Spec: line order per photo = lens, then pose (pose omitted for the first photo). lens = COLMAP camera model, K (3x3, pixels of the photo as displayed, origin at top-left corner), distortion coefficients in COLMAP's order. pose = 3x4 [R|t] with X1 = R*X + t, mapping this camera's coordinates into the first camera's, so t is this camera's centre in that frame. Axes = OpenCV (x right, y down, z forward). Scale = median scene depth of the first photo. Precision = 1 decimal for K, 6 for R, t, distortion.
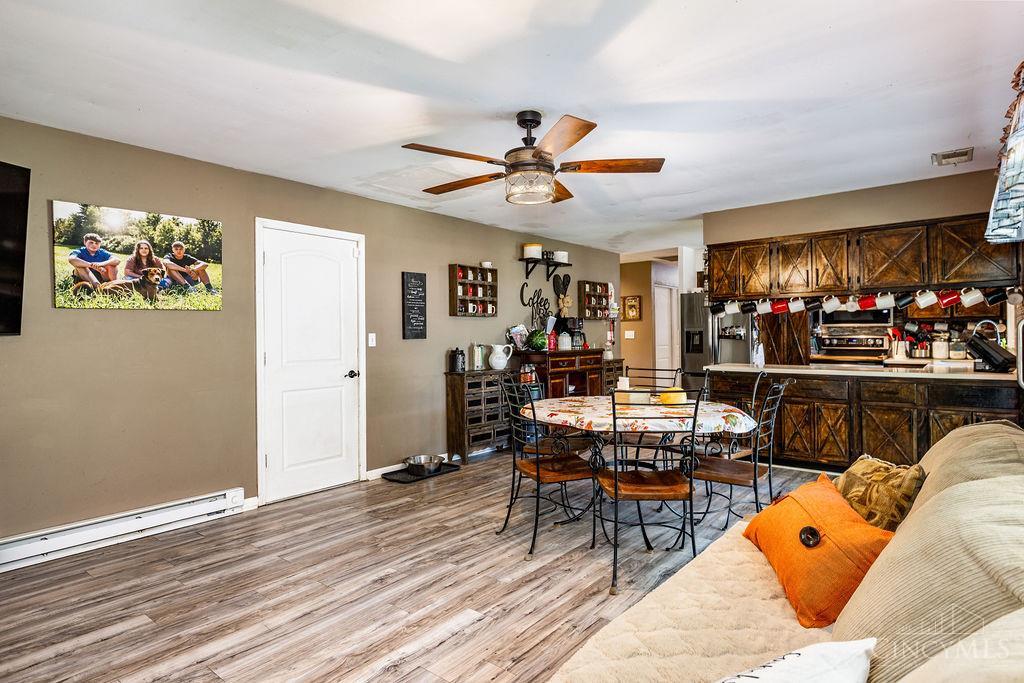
lens RADIAL K [[560.5, 0, 515.5], [0, 560.5, 332.0], [0, 0, 1]] dist [-0.003196, -0.000294]
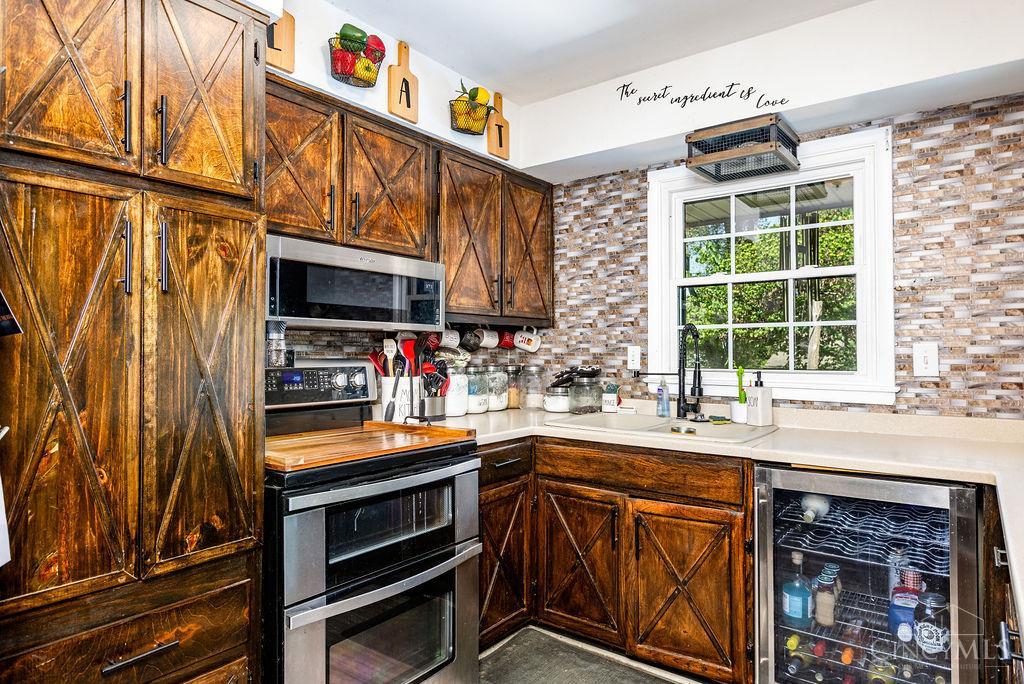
lens RADIAL K [[600.8, 0, 522.8], [0, 600.8, 343.7], [0, 0, 1]] dist [-0.003888, -0.000924]
pose [[-0.026470, 0.018980, 0.999469, 0.568094], [-0.005150, 0.999804, -0.019123, 0.005094], [-0.999636, -0.005653, -0.026367, 1.754473]]
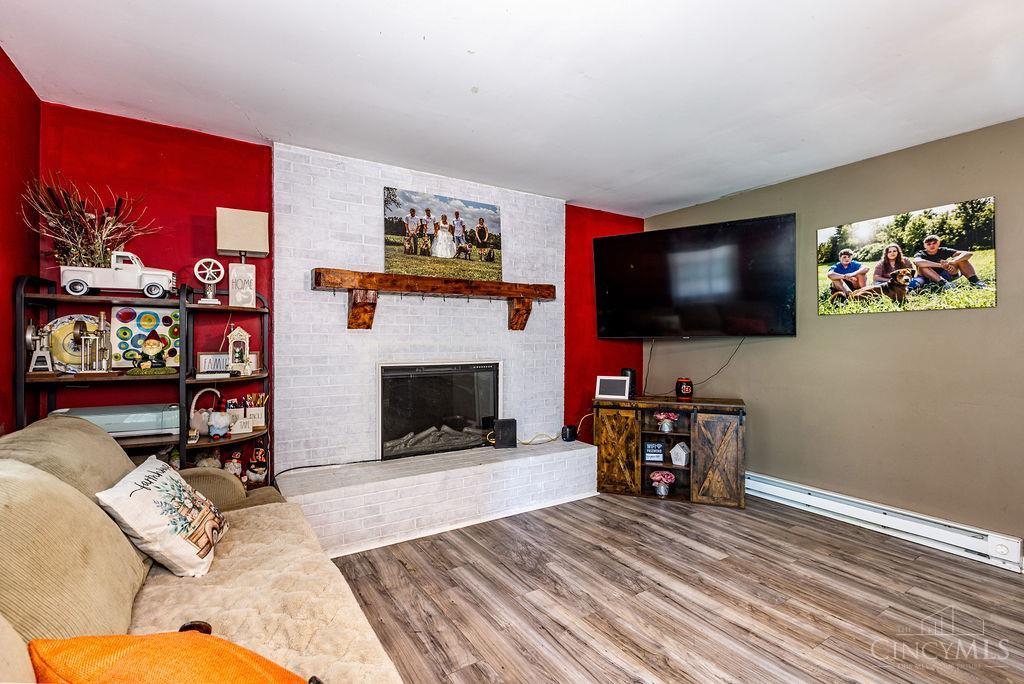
lens RADIAL K [[473.4, 0, 519.0], [0, 473.4, 340.7], [0, 0, 1]] dist [-0.002537, 0.000051]
pose [[-0.313024, 0.014522, -0.949634, 0.355640], [0.004333, 0.999895, 0.013862, -0.002991], [0.949735, 0.000224, -0.313054, 0.616350]]
